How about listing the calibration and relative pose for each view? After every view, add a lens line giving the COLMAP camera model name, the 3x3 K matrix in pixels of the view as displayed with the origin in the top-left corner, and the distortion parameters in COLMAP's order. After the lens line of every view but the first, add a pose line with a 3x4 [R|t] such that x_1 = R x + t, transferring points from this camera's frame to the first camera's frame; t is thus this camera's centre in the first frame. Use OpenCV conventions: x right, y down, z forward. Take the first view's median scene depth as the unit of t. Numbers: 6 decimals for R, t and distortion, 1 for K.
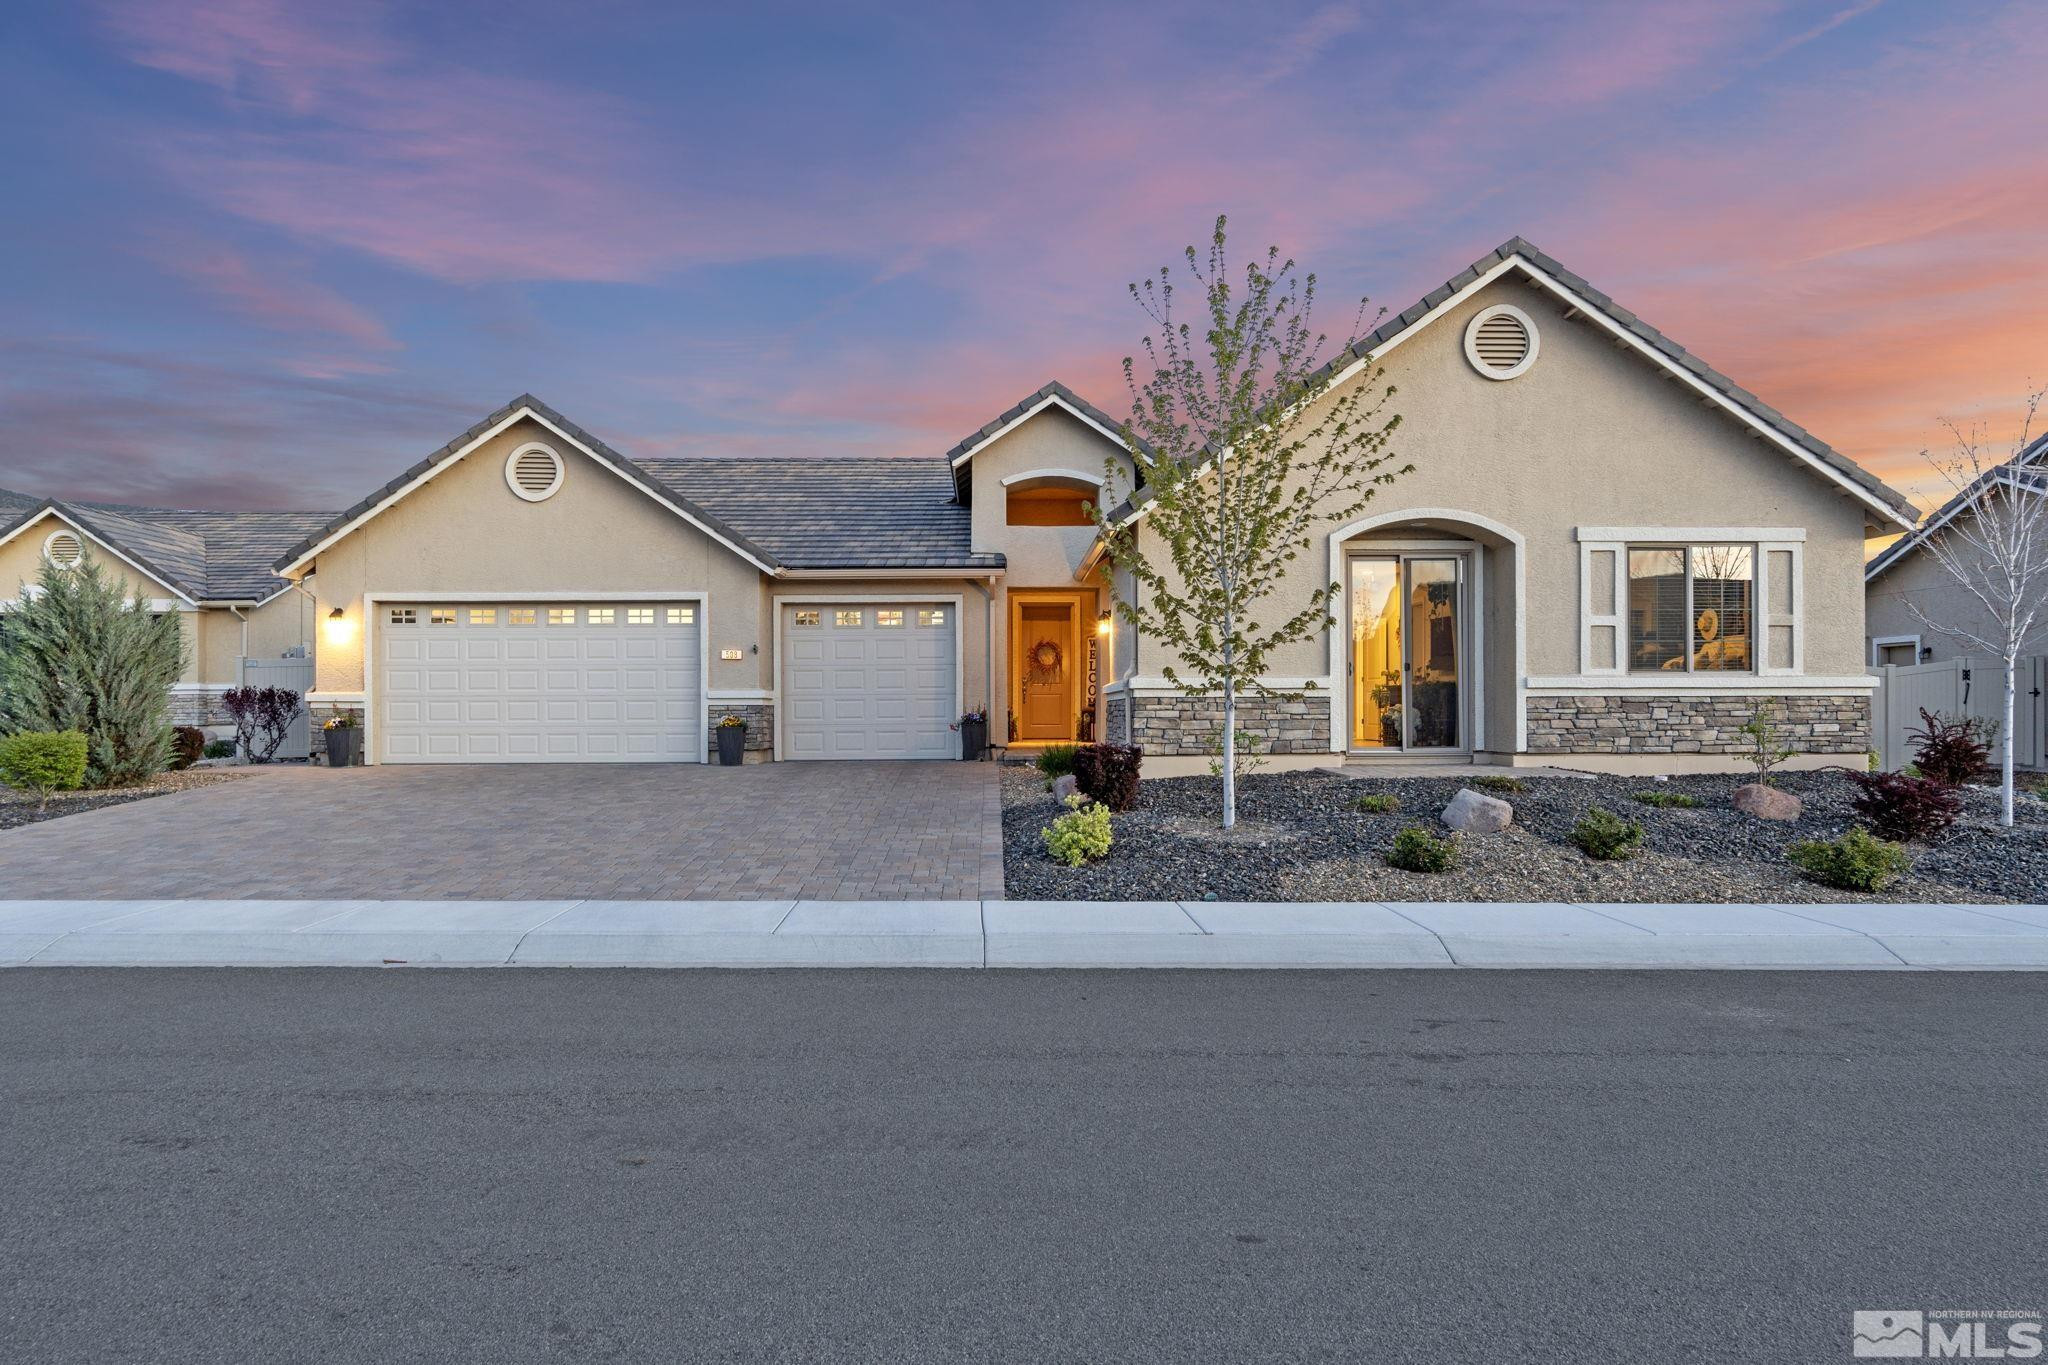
lens RADIAL K [[1265.7, 0, 1024.0], [0, 1265.7, 682.5], [0, 0, 1]] dist [0.004559, 0.001459]
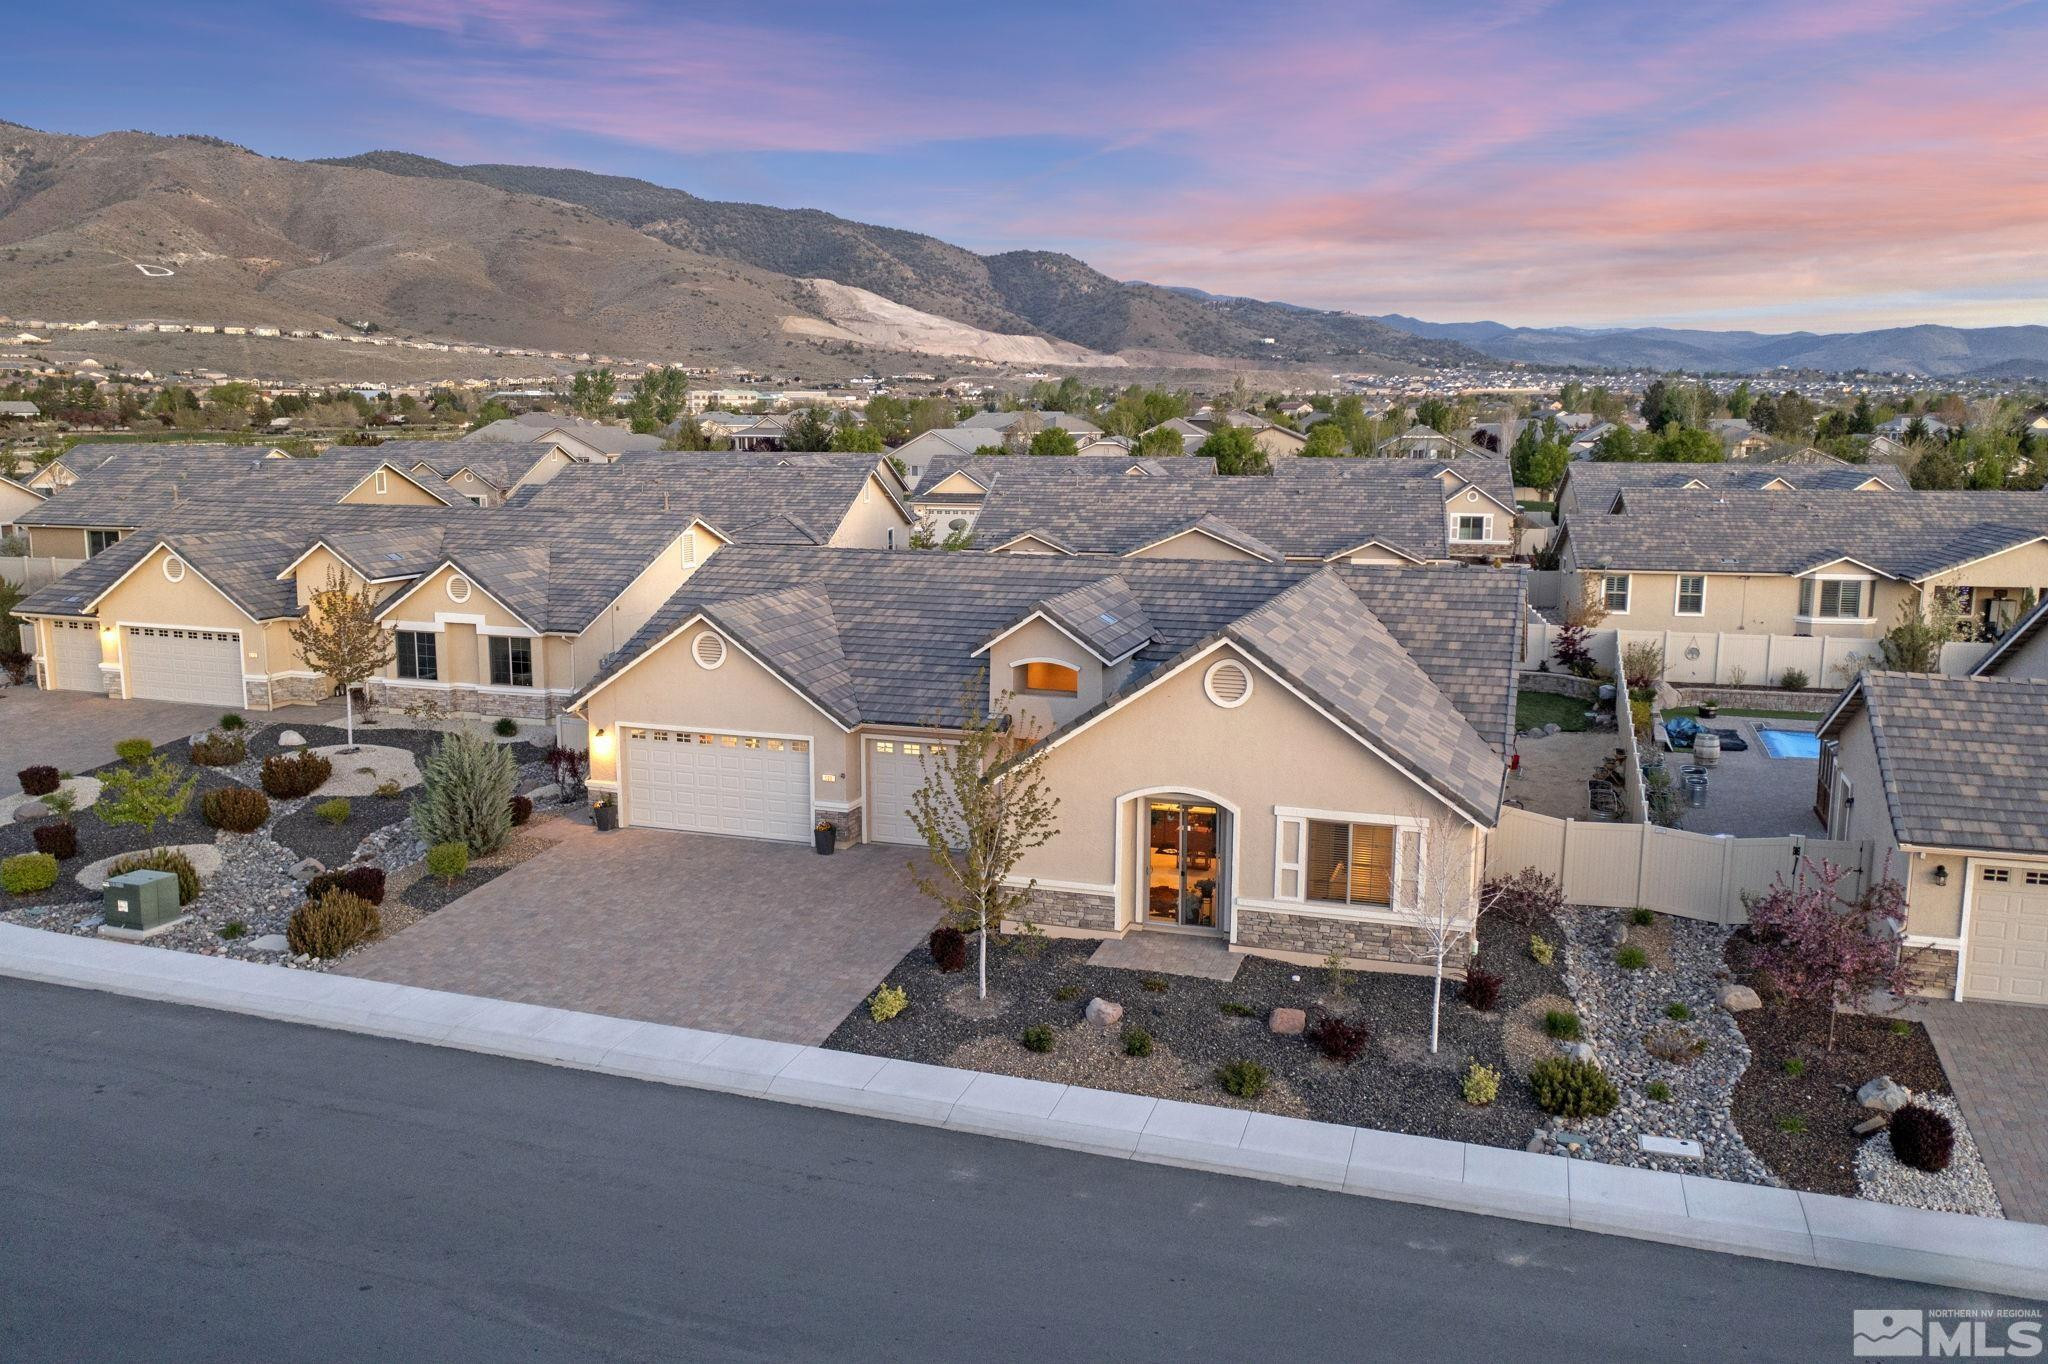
lens RADIAL K [[1627.5, 0, 1024.0], [0, 1627.5, 682.0], [0, 0, 1]] dist [-0.003668, -0.000059]
pose [[0.945811, 0.063975, -0.318354, 0.725864], [-0.006497, 0.983932, 0.178424, -0.586154], [0.324654, -0.166687, 0.931029, -0.853608]]
